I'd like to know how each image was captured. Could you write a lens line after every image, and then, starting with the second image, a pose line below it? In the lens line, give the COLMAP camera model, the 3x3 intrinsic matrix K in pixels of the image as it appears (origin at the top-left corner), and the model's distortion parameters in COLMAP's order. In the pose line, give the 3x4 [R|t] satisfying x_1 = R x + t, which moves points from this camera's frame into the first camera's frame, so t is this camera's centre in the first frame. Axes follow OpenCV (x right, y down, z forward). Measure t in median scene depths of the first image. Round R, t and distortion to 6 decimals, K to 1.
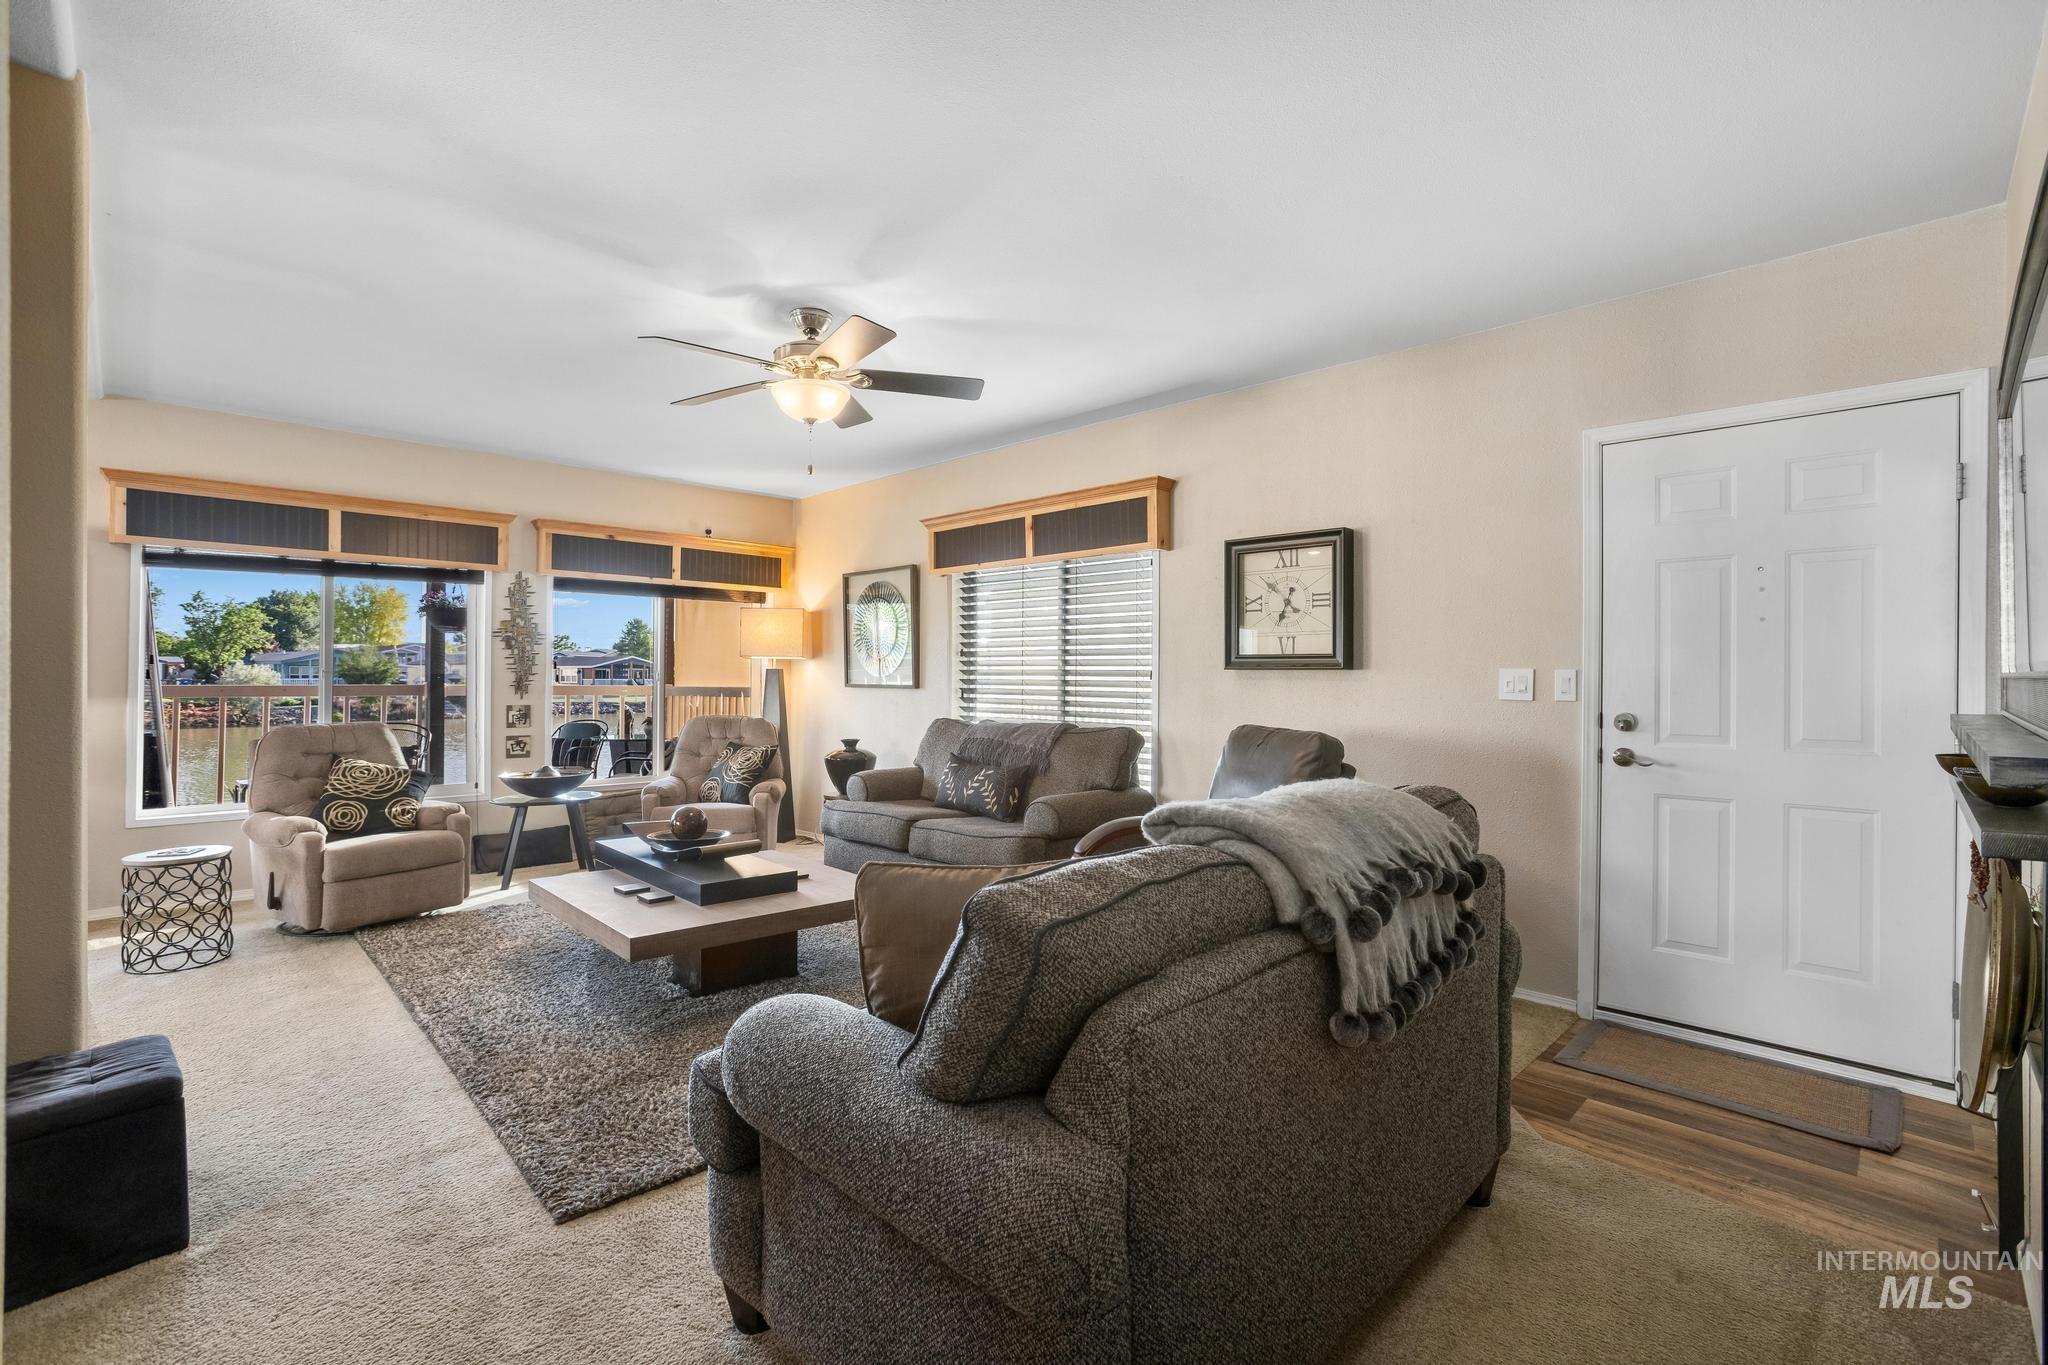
lens RADIAL K [[930.5, 0, 1025.6], [0, 930.5, 673.0], [0, 0, 1]] dist [-0.061681, 0.031127]
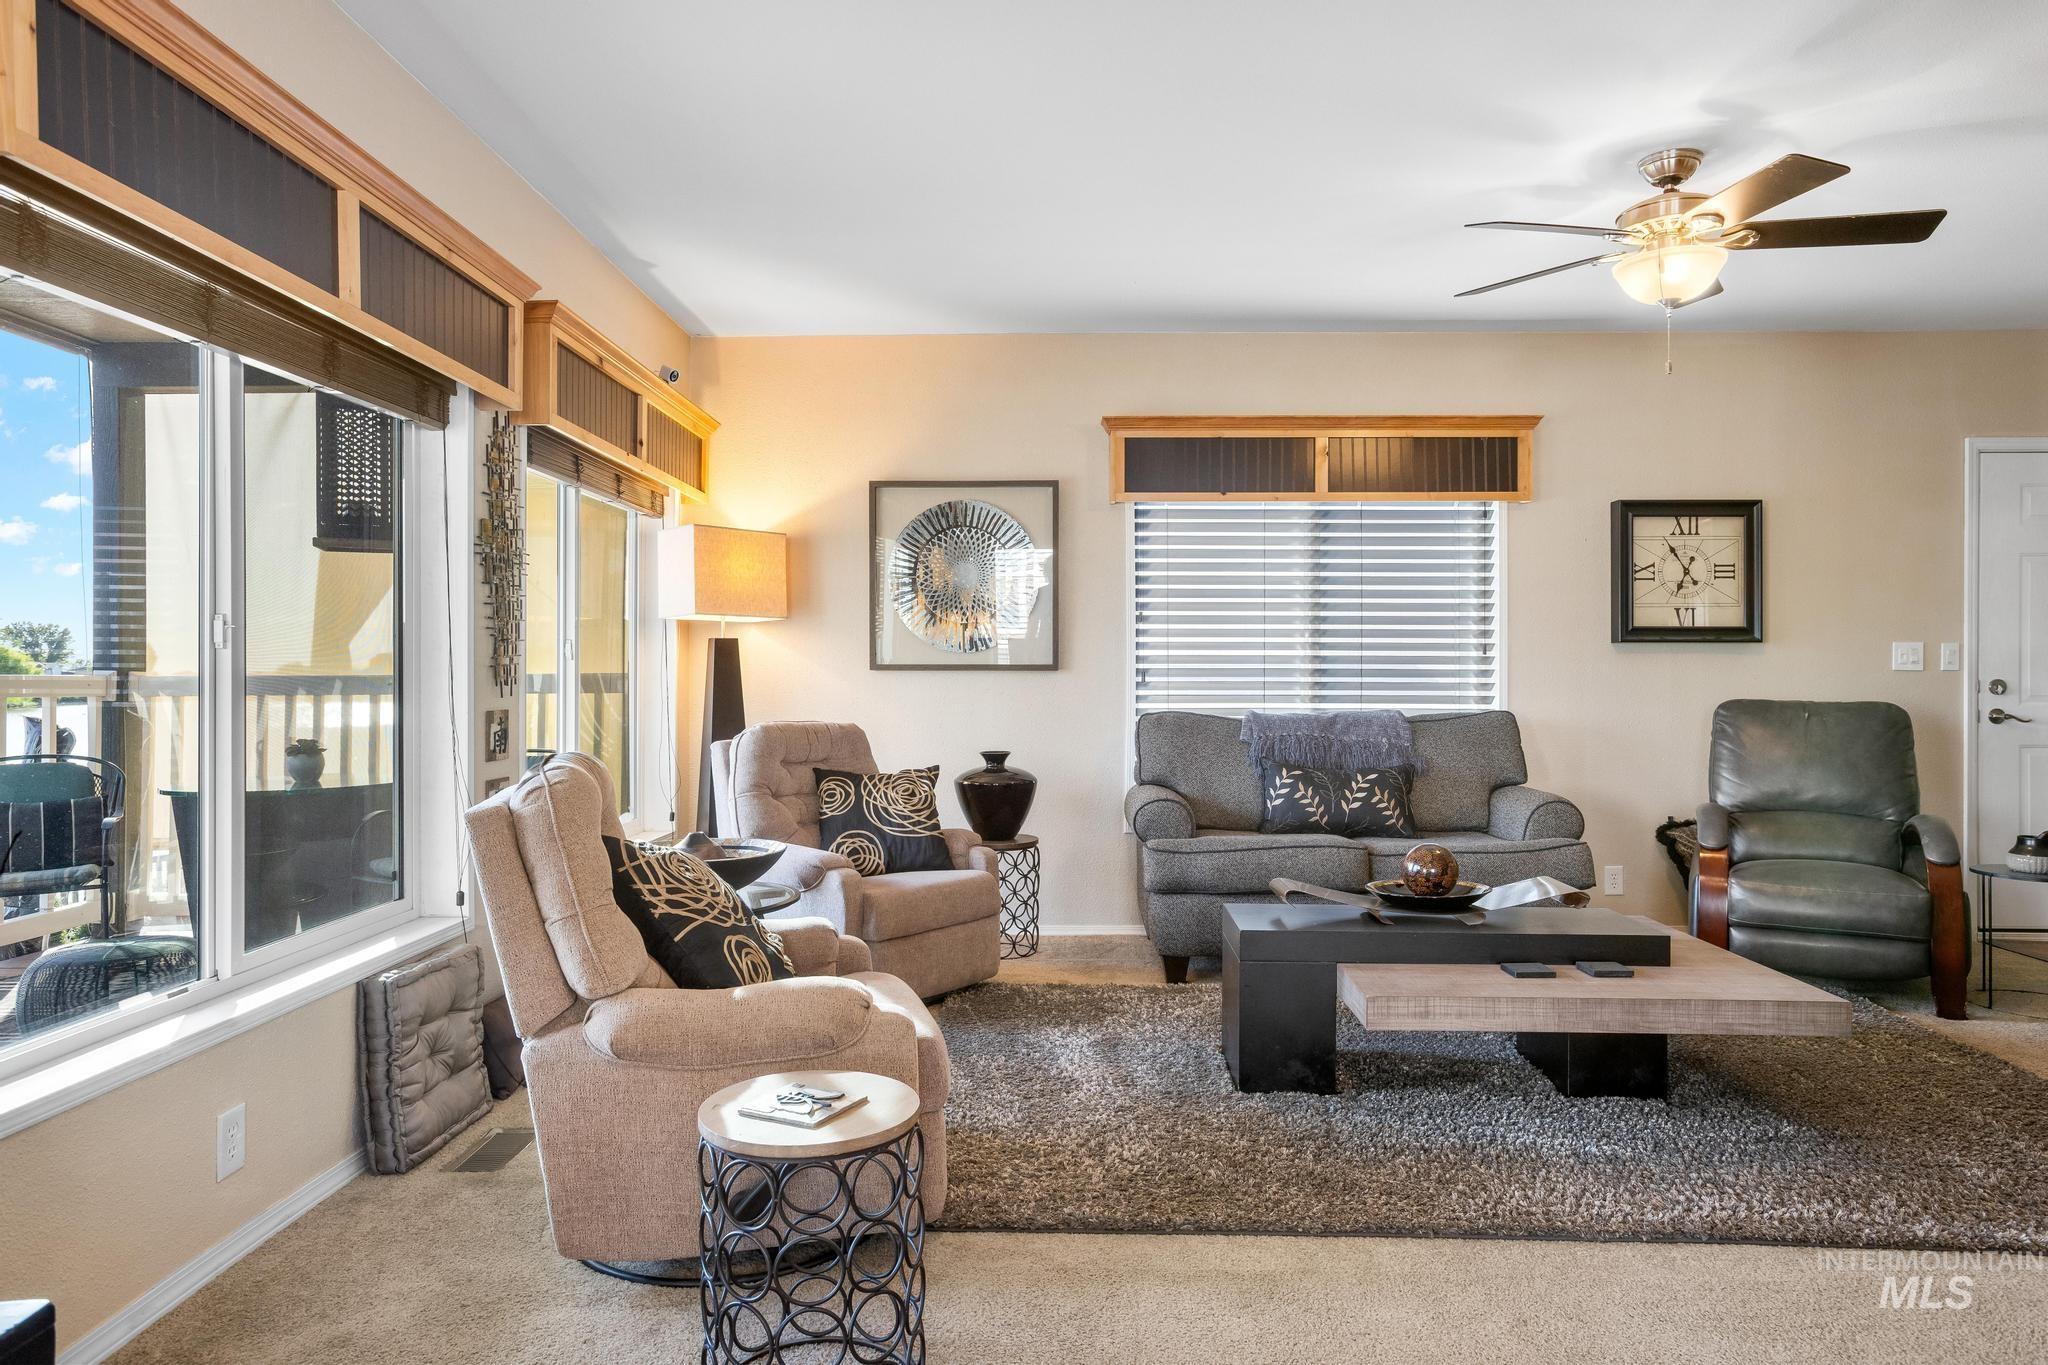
lens RADIAL K [[1319.0, 0, 1024.0], [0, 1319.0, 682.5], [0, 0, 1]] dist [-0.095619, 0.109650]
pose [[0.729944, -0.004913, 0.683489, -1.120686], [0.000220, 0.999976, 0.006953, 0.027837], [-0.683507, -0.004925, 0.729928, 0.488654]]
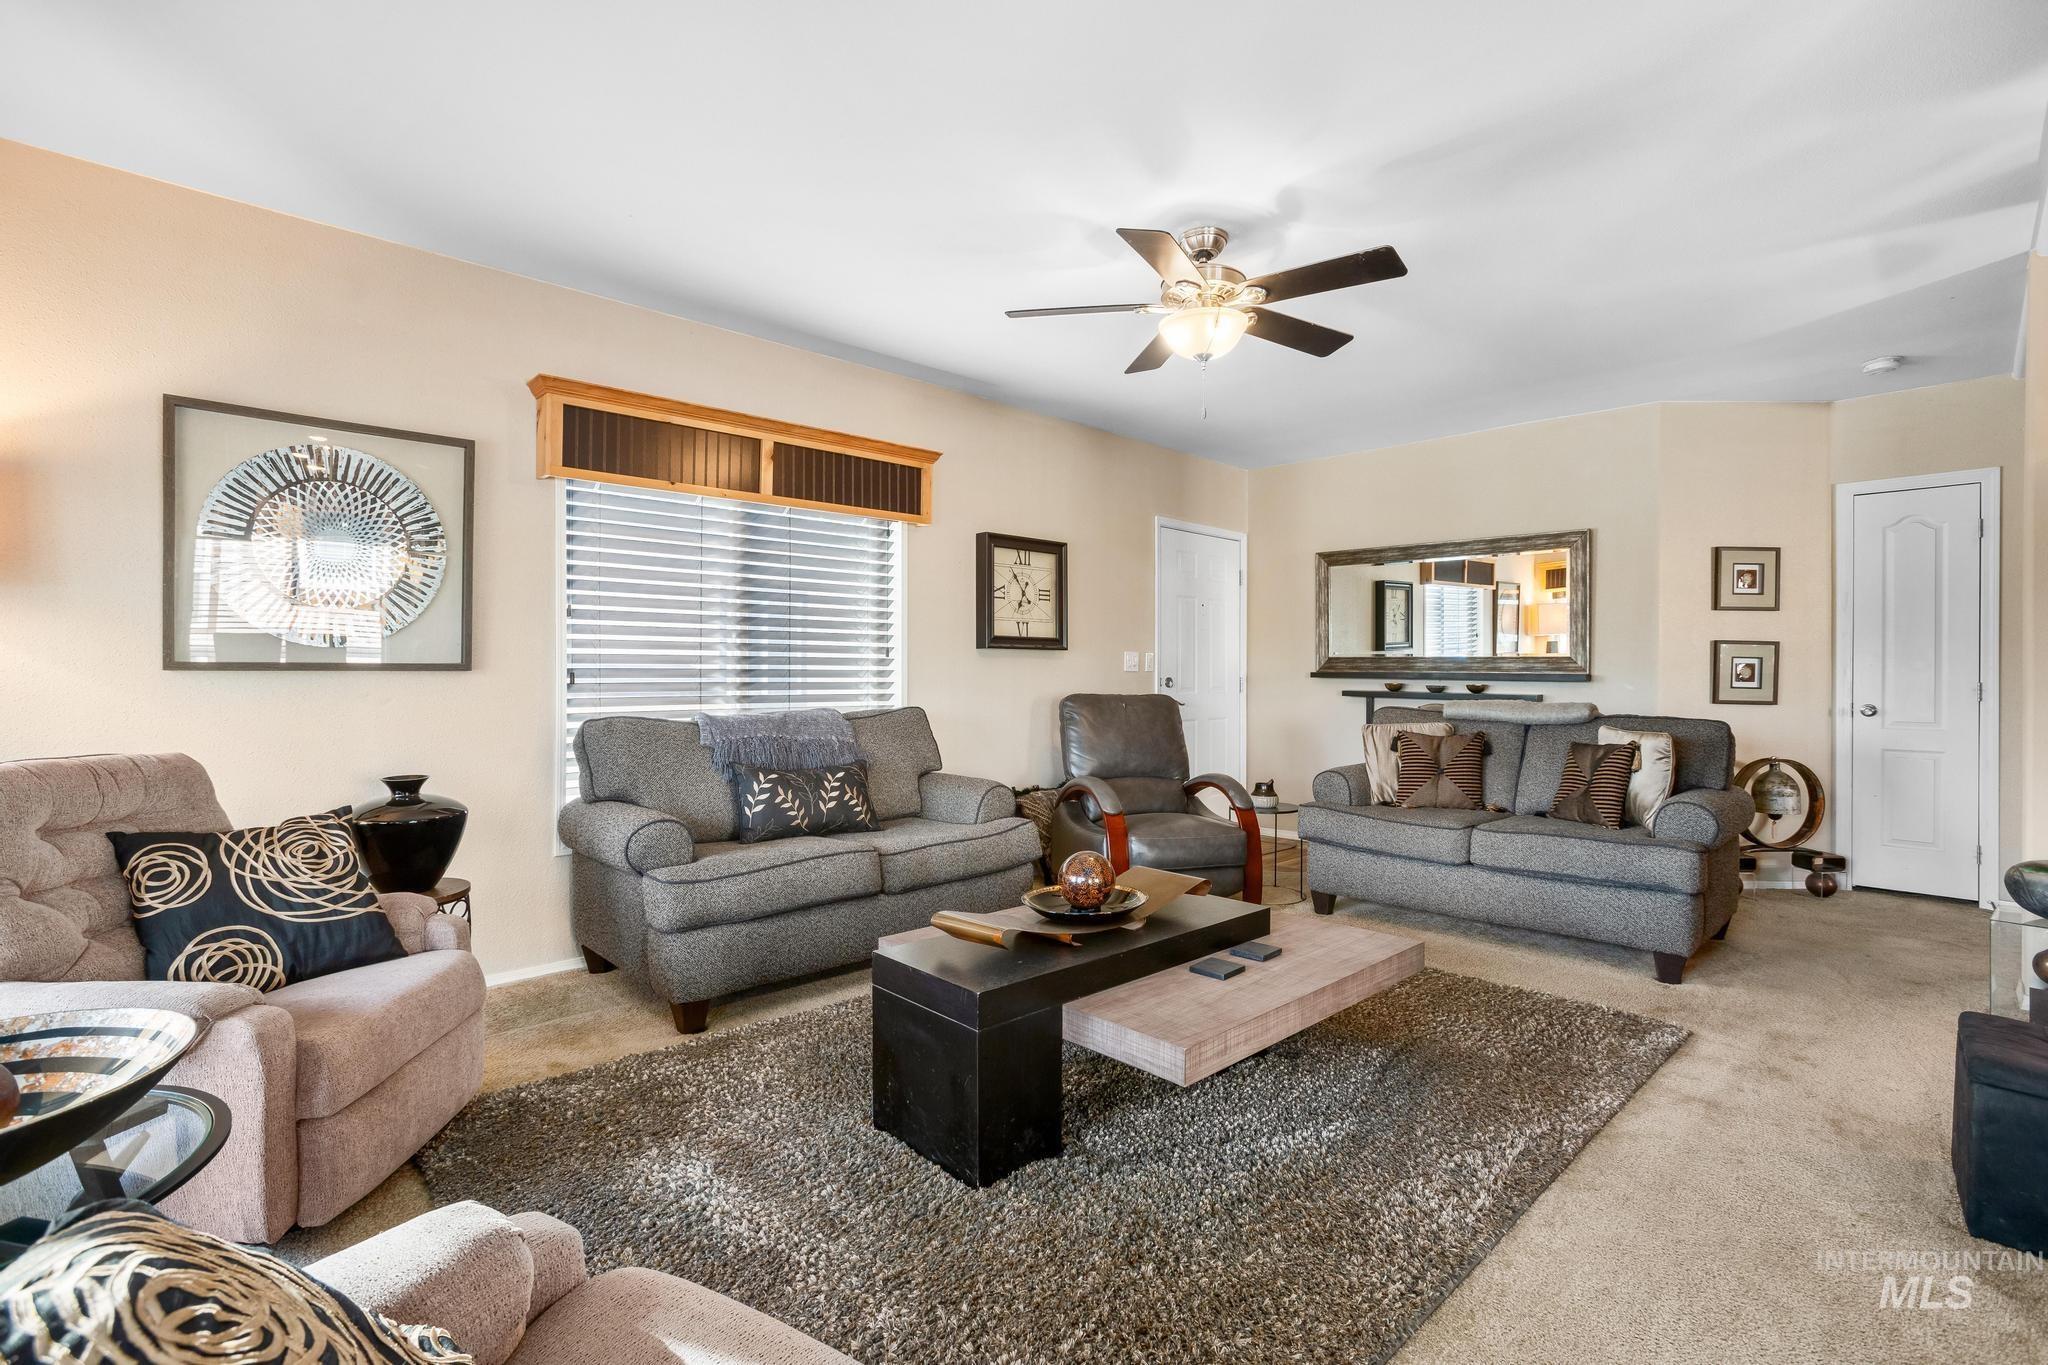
lens RADIAL K [[930.5, 0, 1025.6], [0, 930.5, 673.0], [0, 0, 1]] dist [-0.061681, 0.031127]
pose [[0.027153, -0.002353, 0.999629, -0.931335], [-0.001084, 0.999997, 0.002384, 0.024399], [-0.999631, -0.001148, 0.027150, 0.958180]]
